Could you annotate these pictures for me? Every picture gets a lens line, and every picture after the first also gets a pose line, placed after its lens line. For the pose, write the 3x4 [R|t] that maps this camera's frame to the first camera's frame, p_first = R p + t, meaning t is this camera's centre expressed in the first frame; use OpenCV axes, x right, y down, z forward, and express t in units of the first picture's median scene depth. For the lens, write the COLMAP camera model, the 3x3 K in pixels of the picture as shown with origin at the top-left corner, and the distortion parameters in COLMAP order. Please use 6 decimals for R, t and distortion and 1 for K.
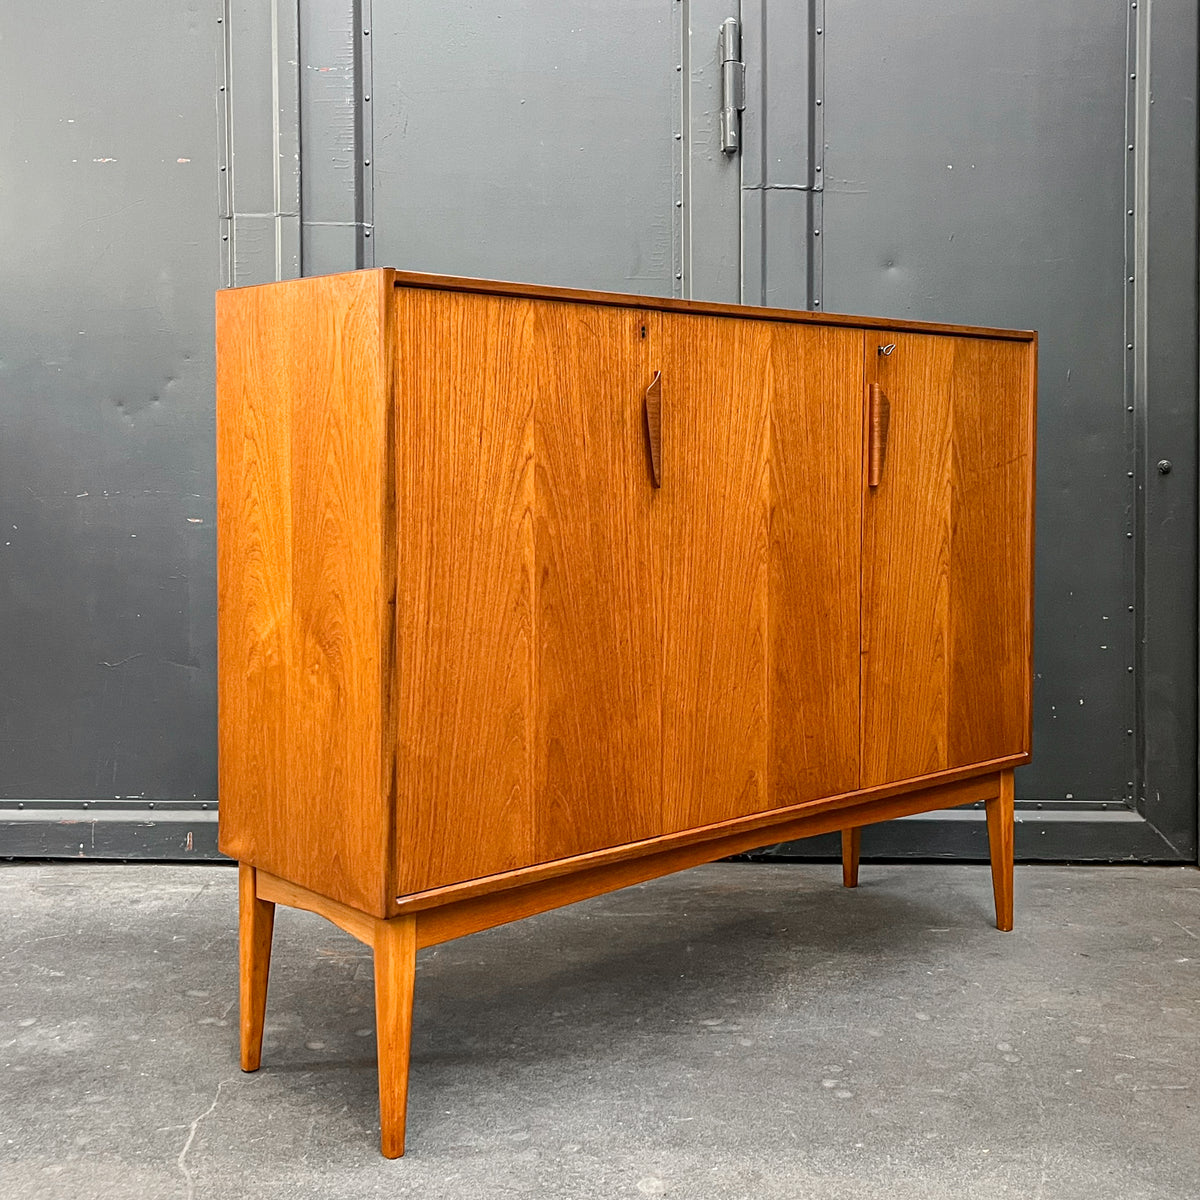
lens RADIAL K [[1553.9, 0, 559.9], [0, 1553.9, 495.6], [0, 0, 1]] dist [0.010549, 0.000000]
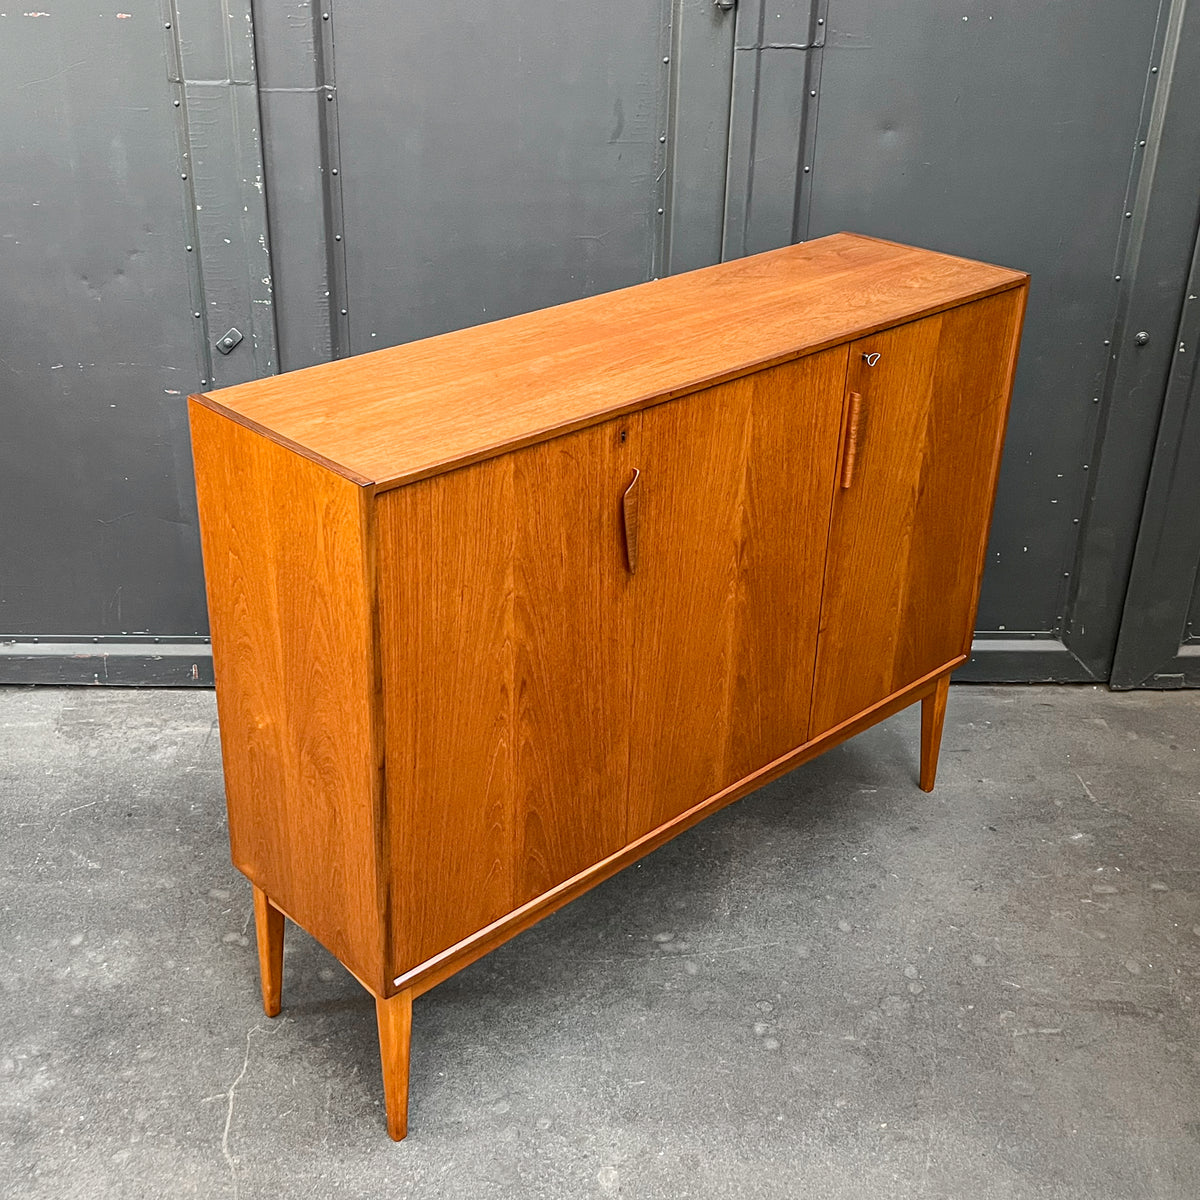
lens RADIAL K [[1501.8, 0, 533.7], [0, 1501.8, 568.6], [0, 0, 1]] dist [0.019976, 0.000000]
pose [[0.999973, 0.004626, 0.005743, -0.008087], [-0.006577, 0.911660, 0.410893, -0.401056], [-0.003334, -0.410920, 0.911665, 0.090494]]
